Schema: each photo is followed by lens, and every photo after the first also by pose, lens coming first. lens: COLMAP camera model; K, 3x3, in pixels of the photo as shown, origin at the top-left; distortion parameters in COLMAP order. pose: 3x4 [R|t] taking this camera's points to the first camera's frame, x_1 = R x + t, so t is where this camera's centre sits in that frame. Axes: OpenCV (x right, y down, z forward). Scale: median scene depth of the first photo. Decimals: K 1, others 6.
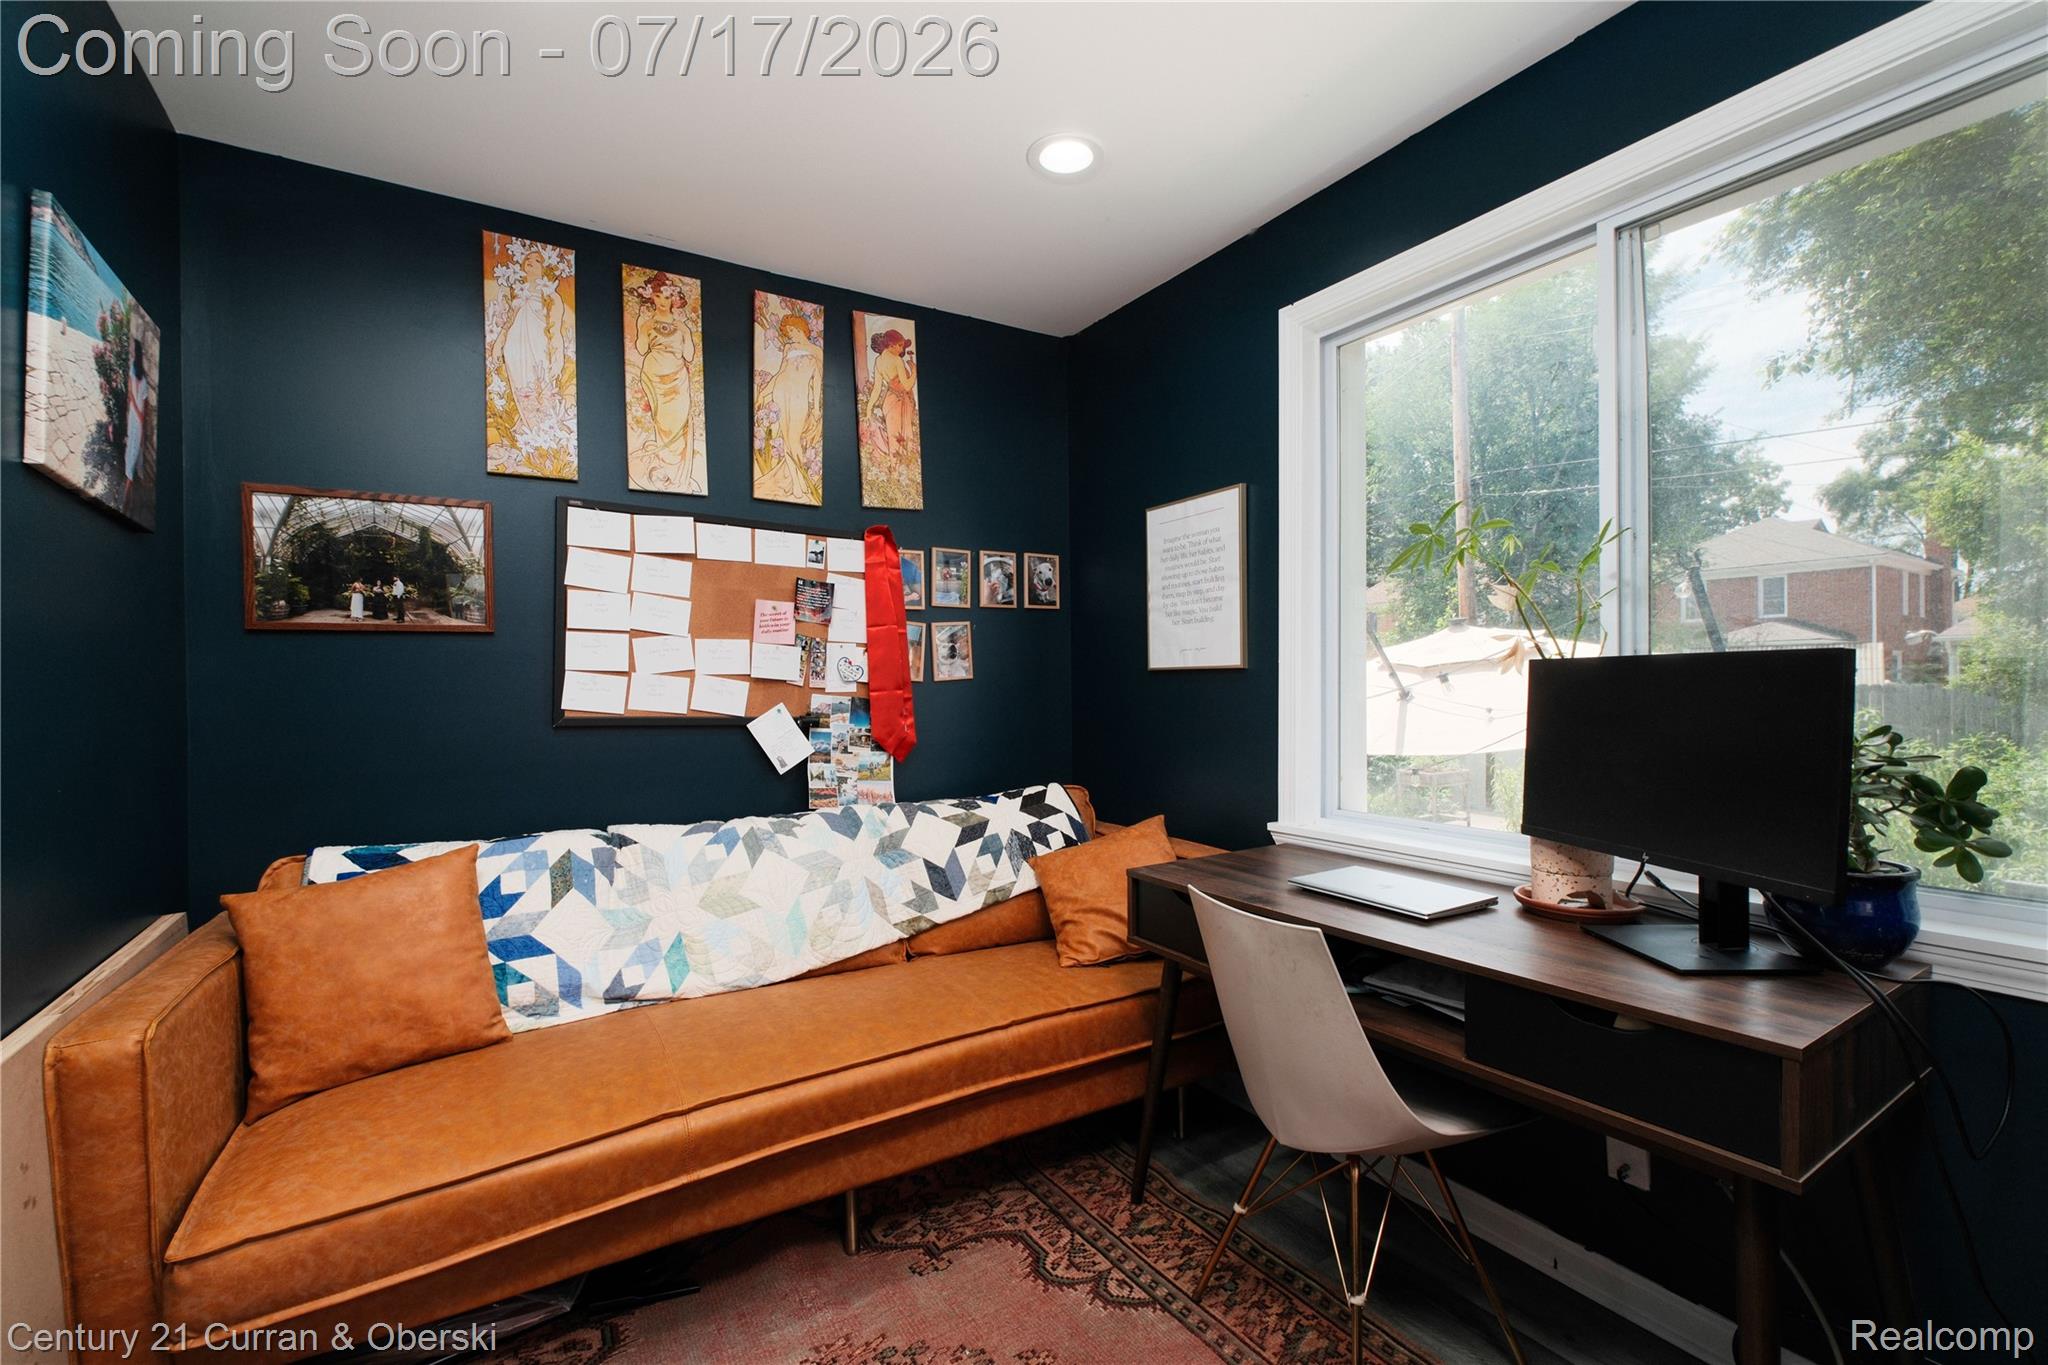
lens RADIAL K [[873.1, 0, 1019.3], [0, 873.1, 688.4], [0, 0, 1]] dist [-0.000775, 0.000030]
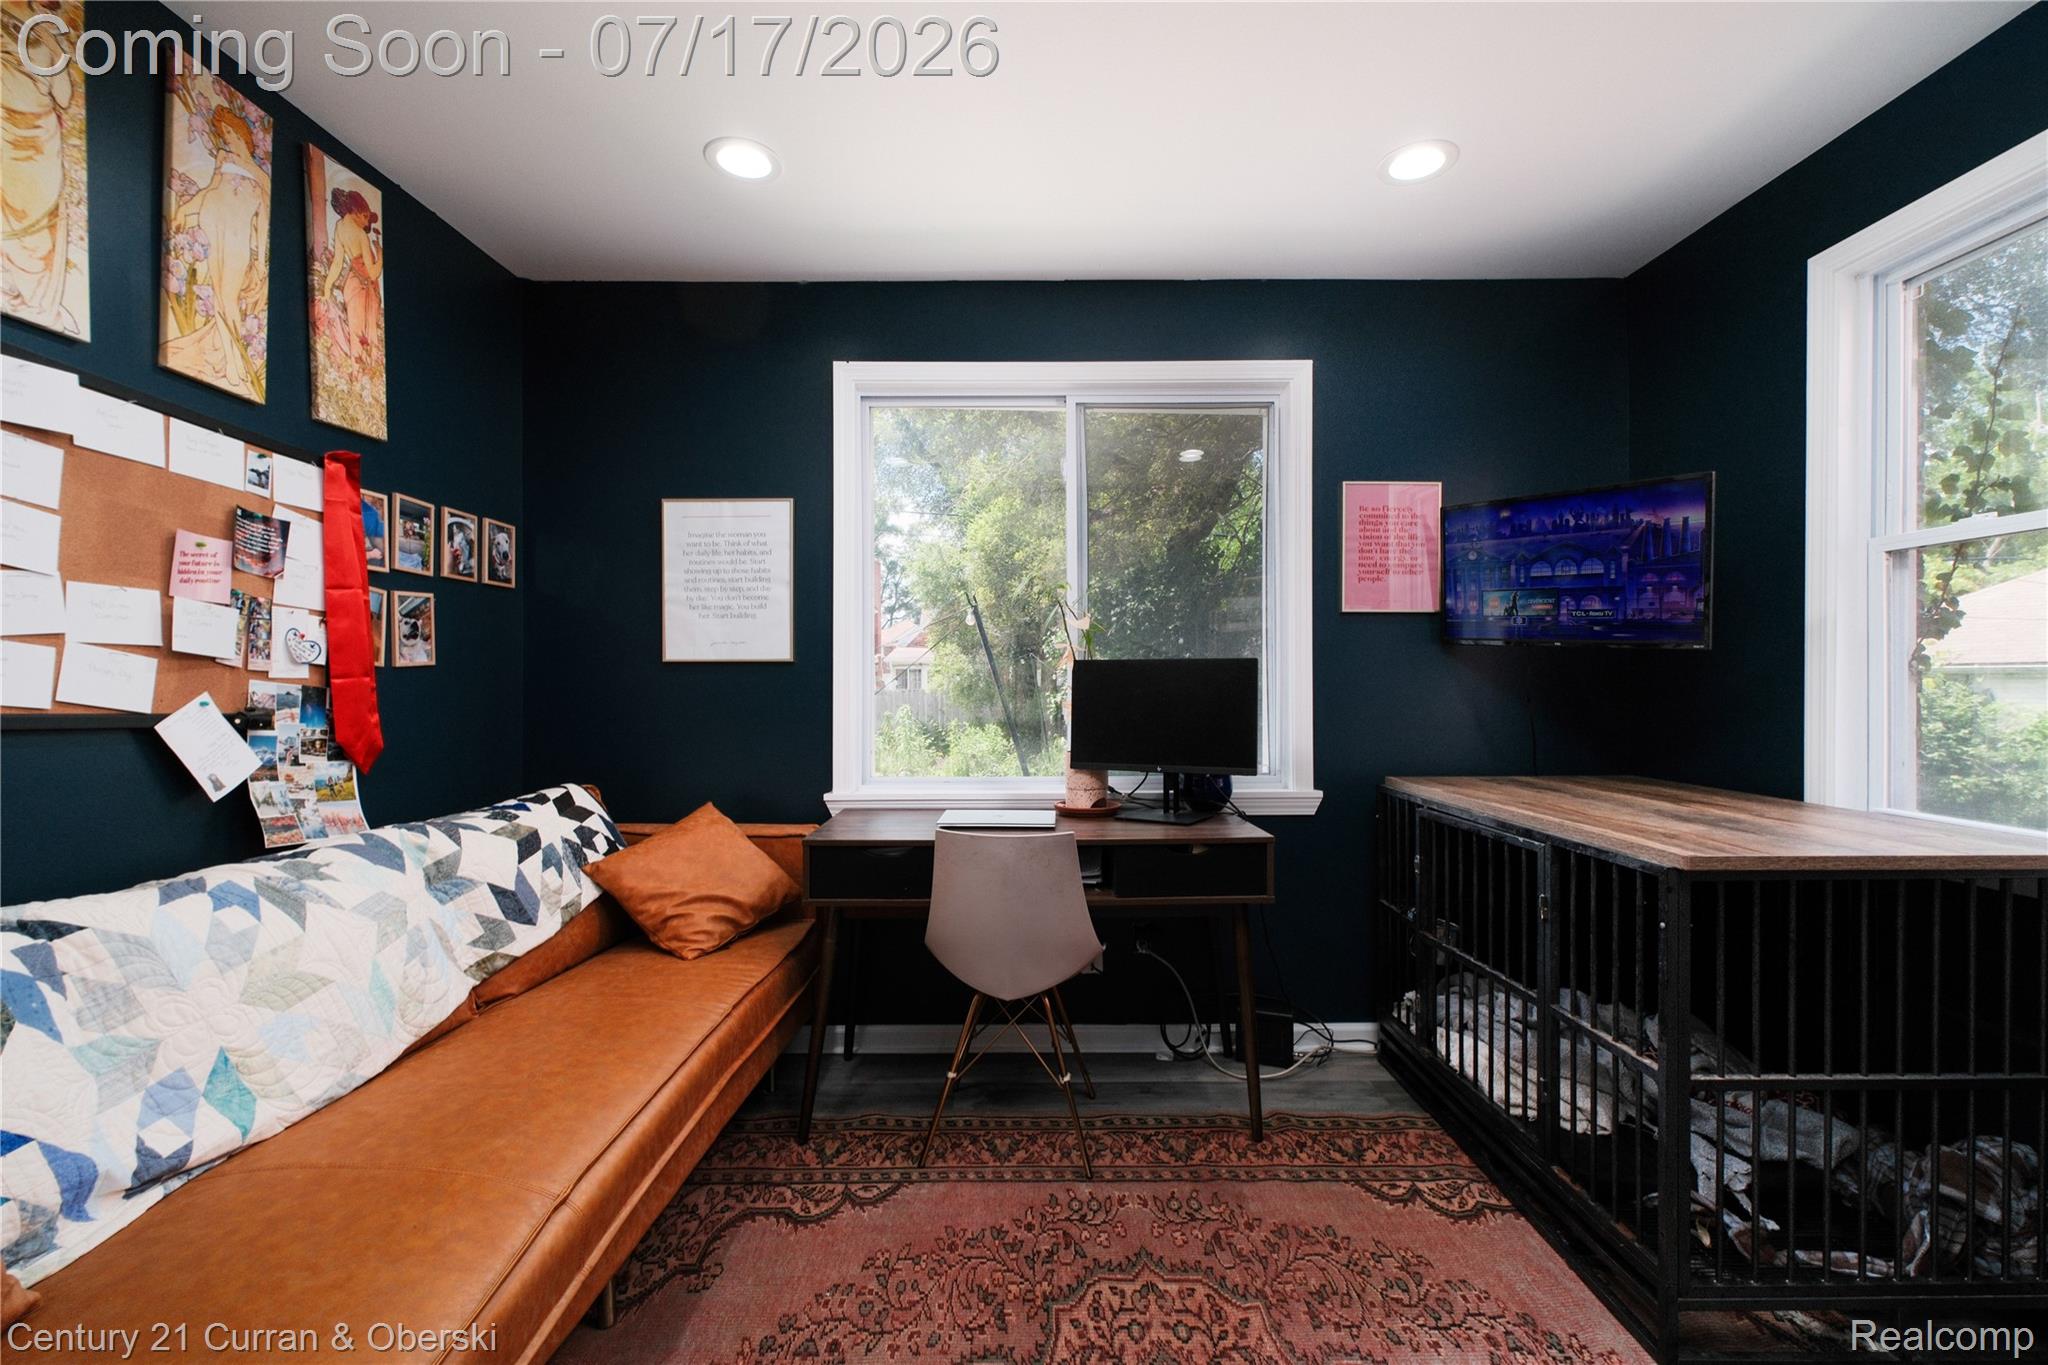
lens RADIAL K [[873.1, 0, 1023.6], [0, 873.1, 686.1], [0, 0, 1]] dist [-0.000775, 0.000030]
pose [[0.525565, 0.009689, 0.850698, -0.523218], [0.002102, 0.999917, -0.012687, 0.022263], [-0.850751, 0.008456, 0.525502, 0.144639]]
